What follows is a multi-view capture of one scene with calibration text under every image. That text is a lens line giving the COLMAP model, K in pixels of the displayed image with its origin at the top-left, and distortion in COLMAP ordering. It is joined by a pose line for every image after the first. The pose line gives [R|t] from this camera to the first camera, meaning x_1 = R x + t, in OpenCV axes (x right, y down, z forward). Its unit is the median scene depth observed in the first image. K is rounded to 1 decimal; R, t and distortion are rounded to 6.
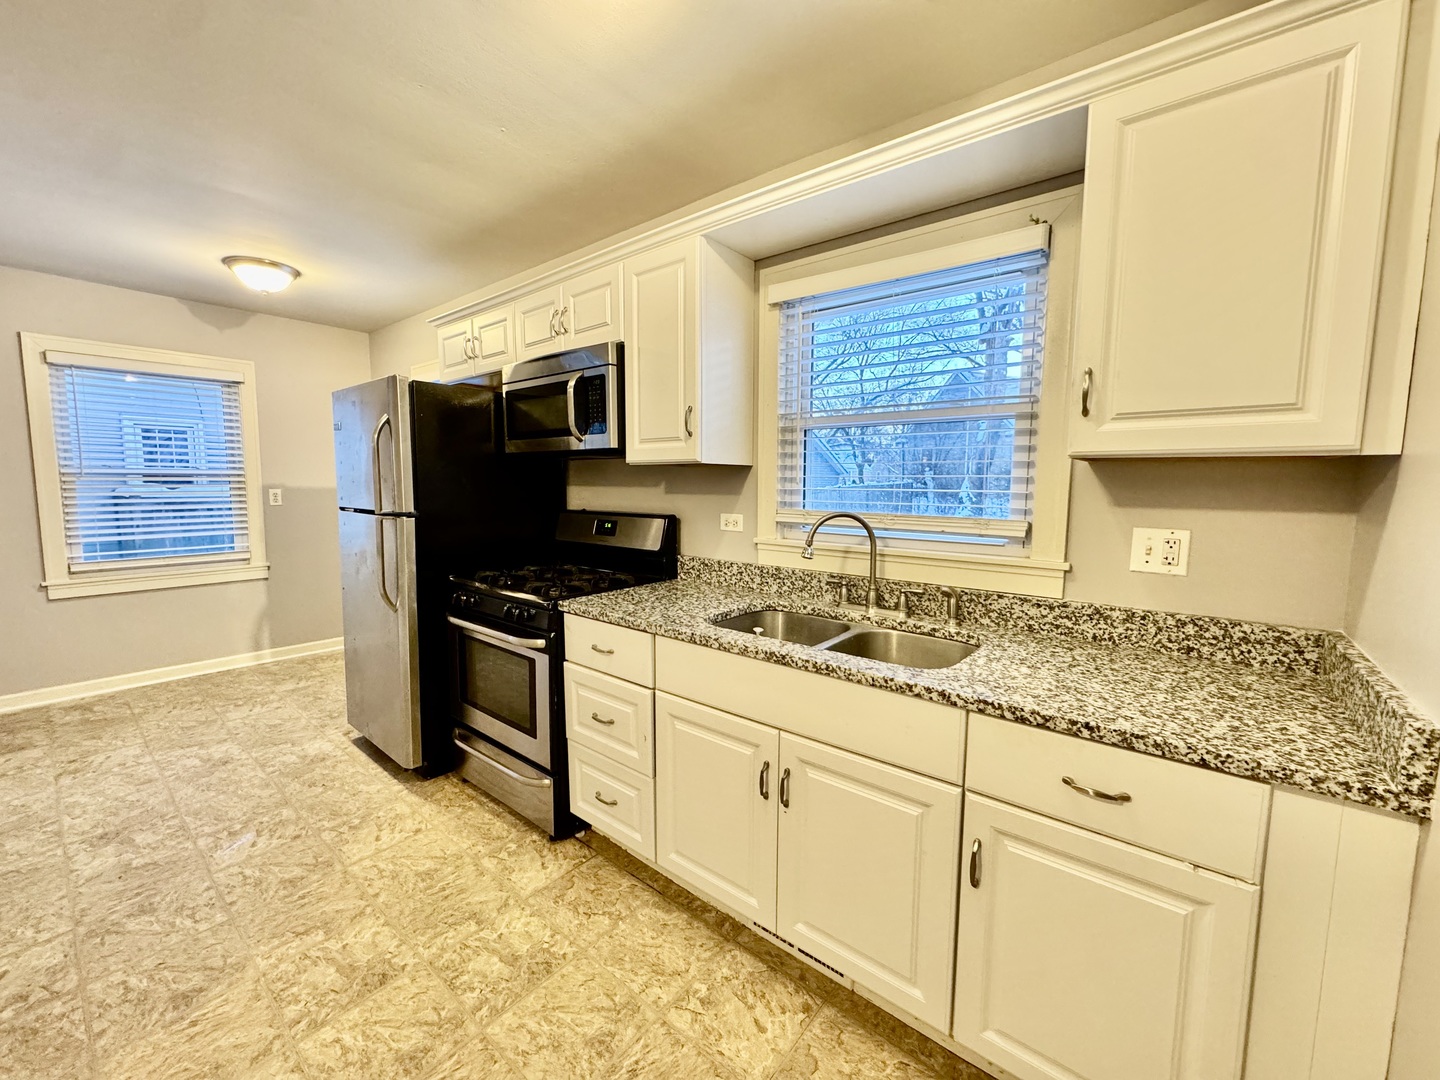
lens RADIAL K [[573.1, 0, 718.2], [0, 573.1, 538.3], [0, 0, 1]] dist [-0.001427, -0.000189]
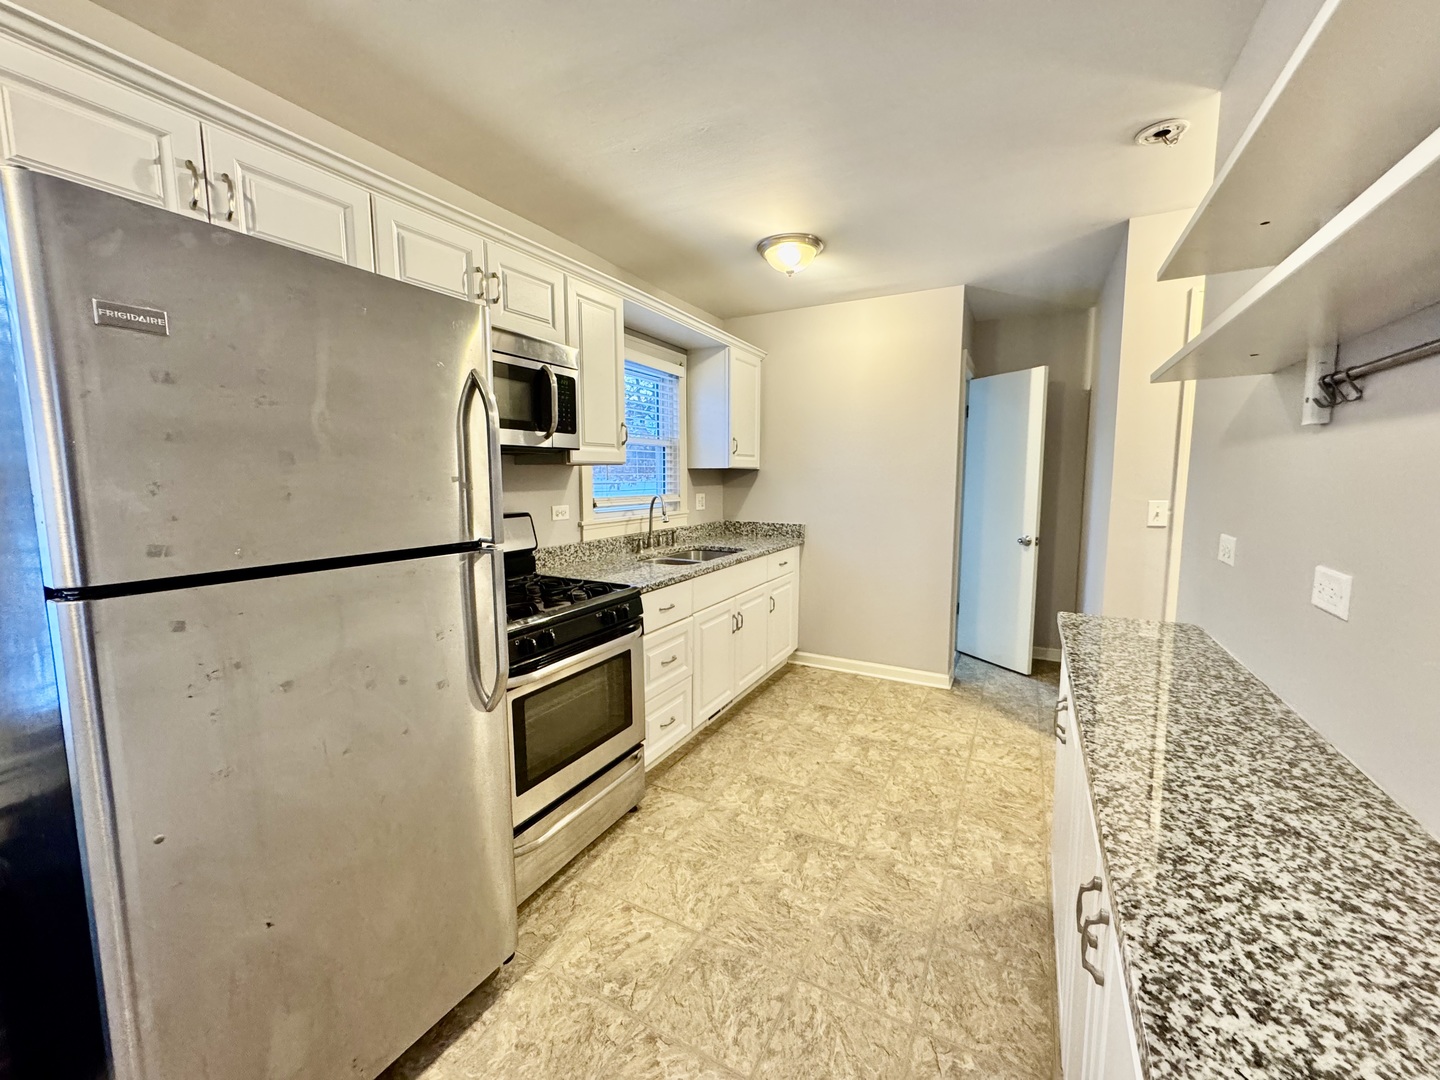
lens RADIAL K [[573.1, 0, 718.2], [0, 573.1, 538.3], [0, 0, 1]] dist [-0.001427, -0.000189]
pose [[-0.193418, -0.116369, 0.974191, -1.380685], [0.094470, 0.986118, 0.136550, -0.122153], [-0.976558, 0.118443, -0.179739, 1.024491]]
